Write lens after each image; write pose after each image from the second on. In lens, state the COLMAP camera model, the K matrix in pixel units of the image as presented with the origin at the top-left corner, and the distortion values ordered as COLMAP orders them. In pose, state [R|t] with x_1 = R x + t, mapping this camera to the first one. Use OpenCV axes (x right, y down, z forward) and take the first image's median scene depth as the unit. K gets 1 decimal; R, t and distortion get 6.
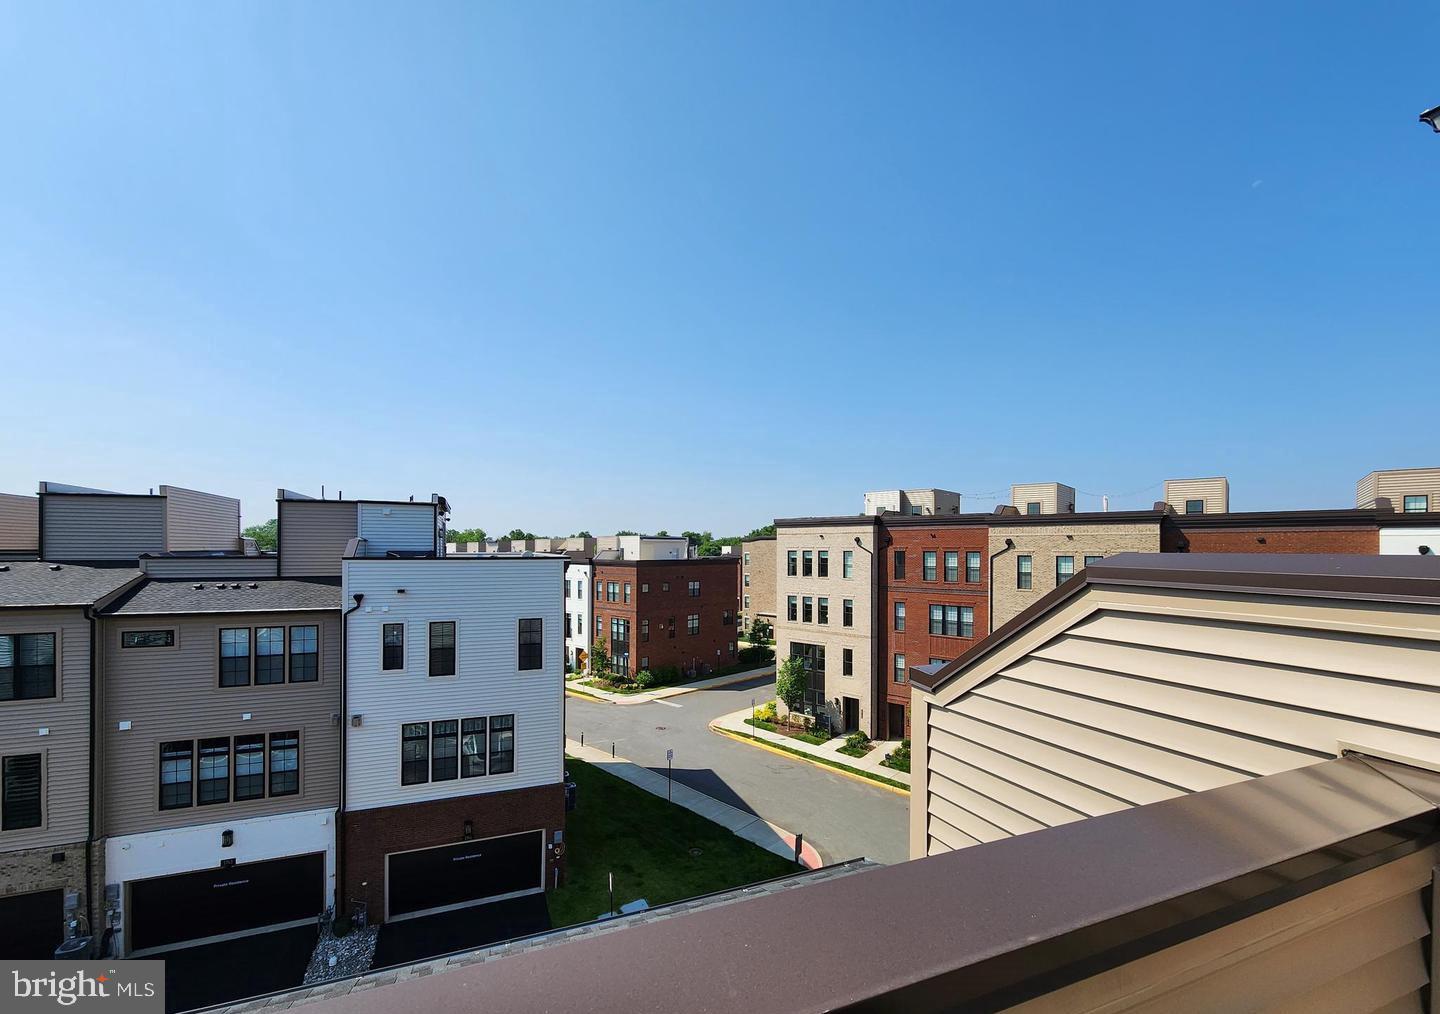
lens RADIAL K [[594.6, 0, 712.3], [0, 594.6, 548.9], [0, 0, 1]] dist [0.006511, -0.003481]
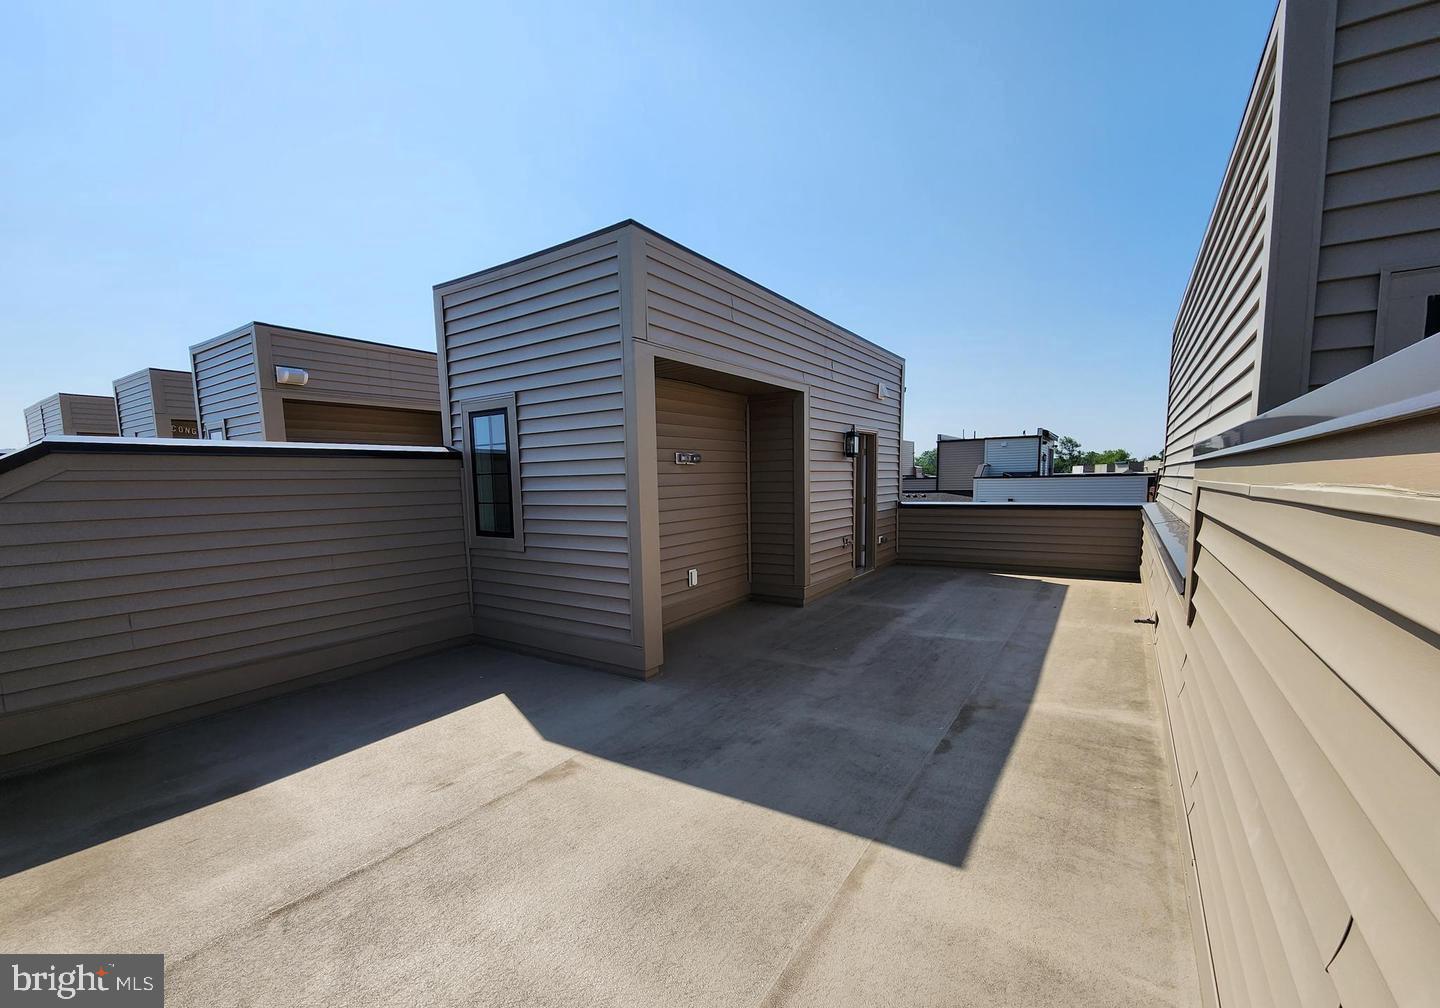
lens RADIAL K [[594.6, 0, 712.3], [0, 594.6, 545.9], [0, 0, 1]] dist [0.006511, -0.003481]
pose [[0.559937, 0.076475, -0.824998, 0.249843], [0.023097, 0.993903, 0.107809, 0.008481], [0.828213, -0.079422, 0.554757, -0.375975]]
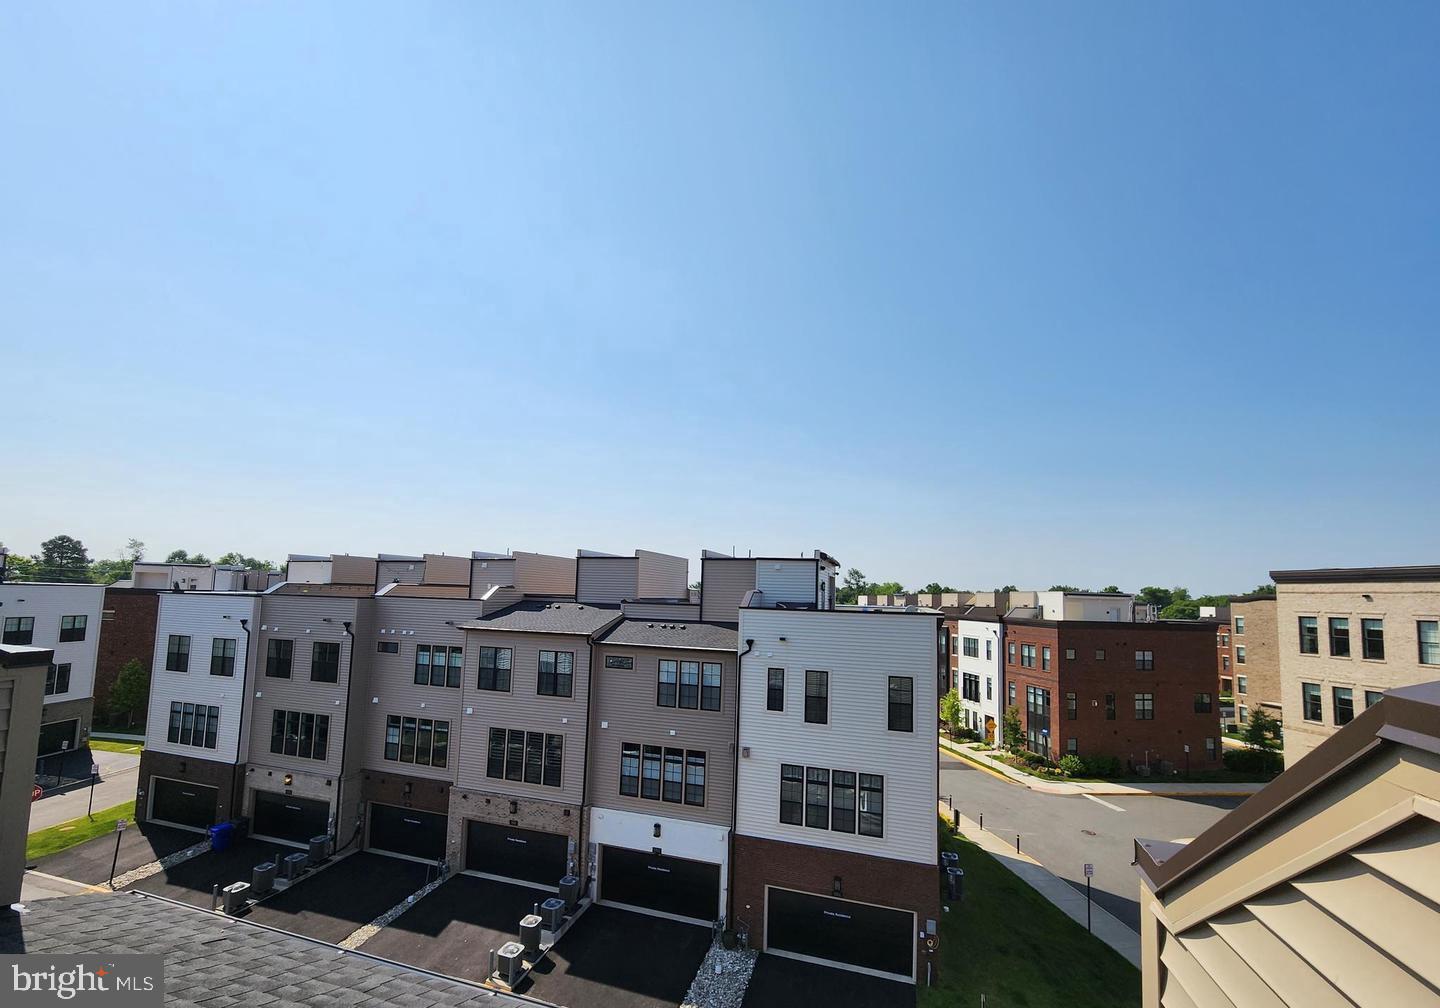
lens RADIAL K [[594.6, 0, 712.3], [0, 594.6, 545.9], [0, 0, 1]] dist [0.006511, -0.003481]
pose [[0.778467, -0.032909, -0.626823, 0.064142], [-0.026530, 0.996007, -0.085240, -0.003076], [0.627125, 0.082986, 0.774485, 0.048490]]
